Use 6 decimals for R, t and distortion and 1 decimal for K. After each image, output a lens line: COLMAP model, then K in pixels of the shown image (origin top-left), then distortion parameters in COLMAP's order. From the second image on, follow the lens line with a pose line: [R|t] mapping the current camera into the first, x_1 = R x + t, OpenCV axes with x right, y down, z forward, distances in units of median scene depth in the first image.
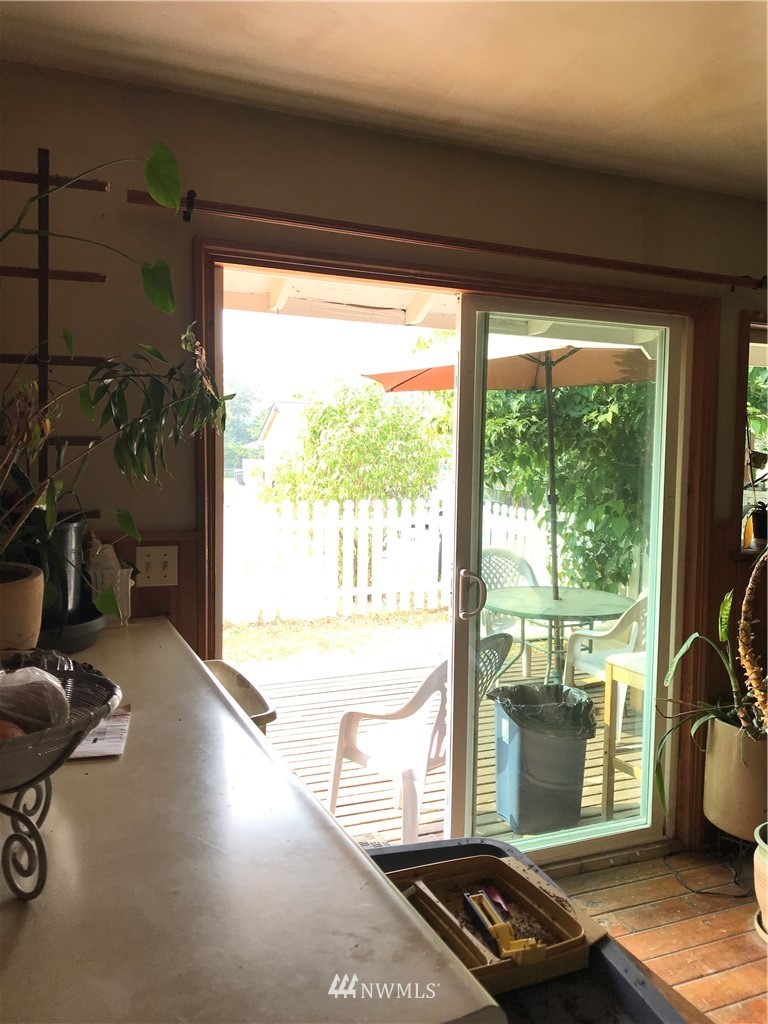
lens RADIAL K [[844.7, 0, 385.0], [0, 844.7, 511.2], [0, 0, 1]] dist [0.054955, -0.064751]
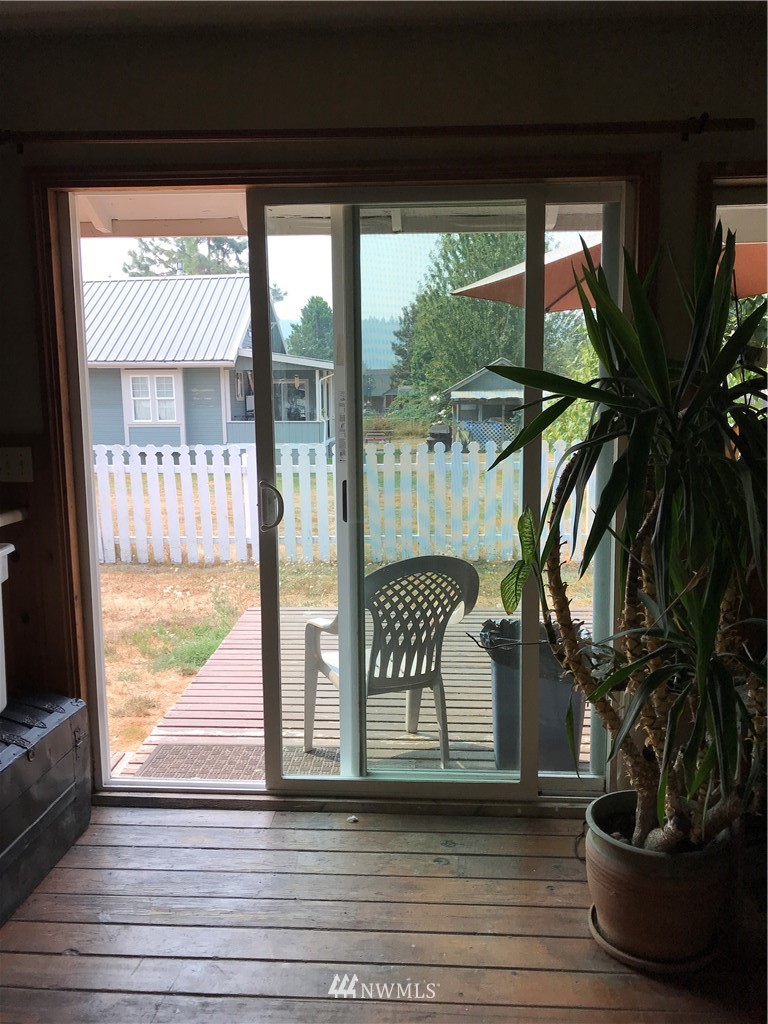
lens RADIAL K [[844.7, 0, 385.6], [0, 844.7, 510.5], [0, 0, 1]] dist [0.054955, -0.064751]
pose [[0.881942, 0.044745, -0.469229, 0.656063], [-0.013143, 0.997432, 0.070411, 0.035266], [0.471175, -0.055931, 0.880265, 0.192365]]
